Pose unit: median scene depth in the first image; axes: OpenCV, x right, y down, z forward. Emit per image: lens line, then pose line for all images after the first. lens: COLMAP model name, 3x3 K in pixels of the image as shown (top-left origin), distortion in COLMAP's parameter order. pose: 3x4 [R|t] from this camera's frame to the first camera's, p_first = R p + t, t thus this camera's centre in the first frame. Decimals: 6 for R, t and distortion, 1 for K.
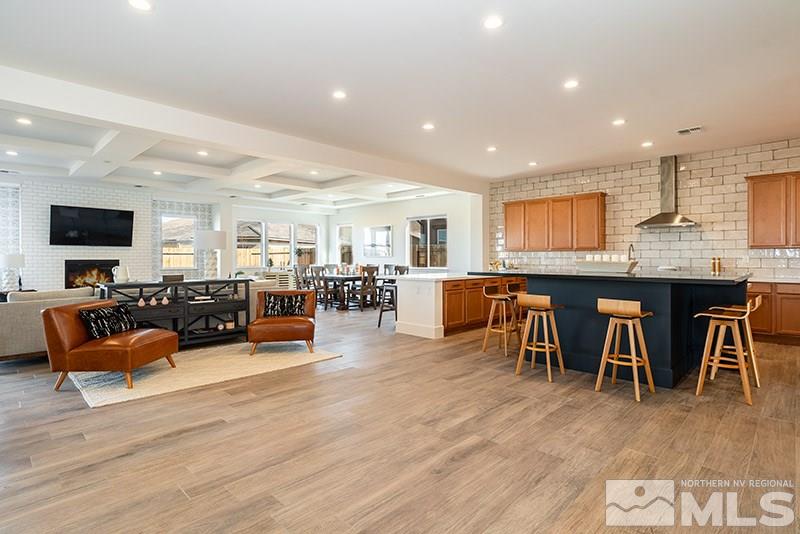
lens RADIAL K [[407.8, 0, 396.7], [0, 407.8, 255.6], [0, 0, 1]] dist [-0.002760, 0.000504]
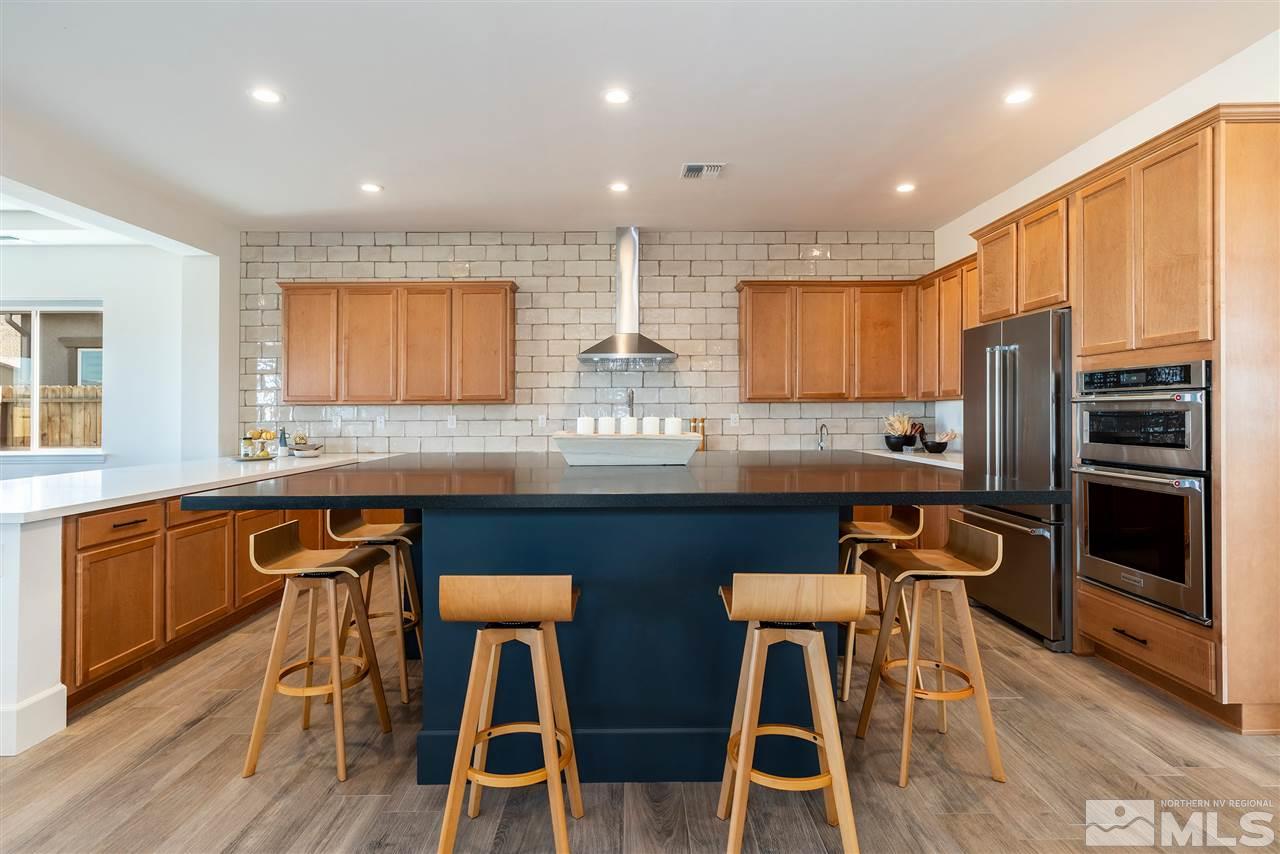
lens RADIAL K [[673.6, 0, 641.9], [0, 673.6, 399.0], [0, 0, 1]] dist [-0.003919, -0.000037]
pose [[0.705167, 0.012165, 0.708937, 0.049369], [0.001225, 0.999830, -0.018376, -0.003840], [-0.709041, 0.013826, 0.705032, 0.312497]]
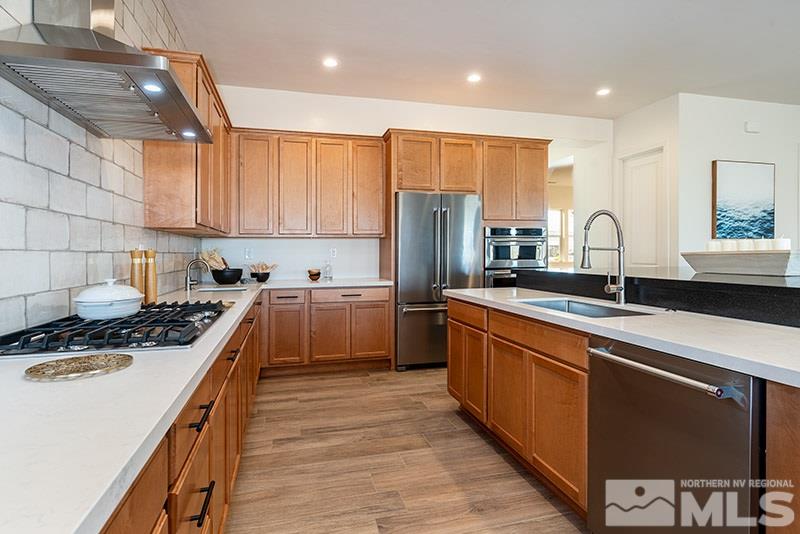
lens RADIAL K [[421.0, 0, 401.2], [0, 421.0, 249.5], [0, 0, 1]] dist [-0.003919, -0.000037]
pose [[-0.851852, 0.012296, 0.523638, 0.339214], [0.006223, 0.999891, -0.013355, 0.008012], [-0.523746, -0.008118, -0.851836, 0.930482]]
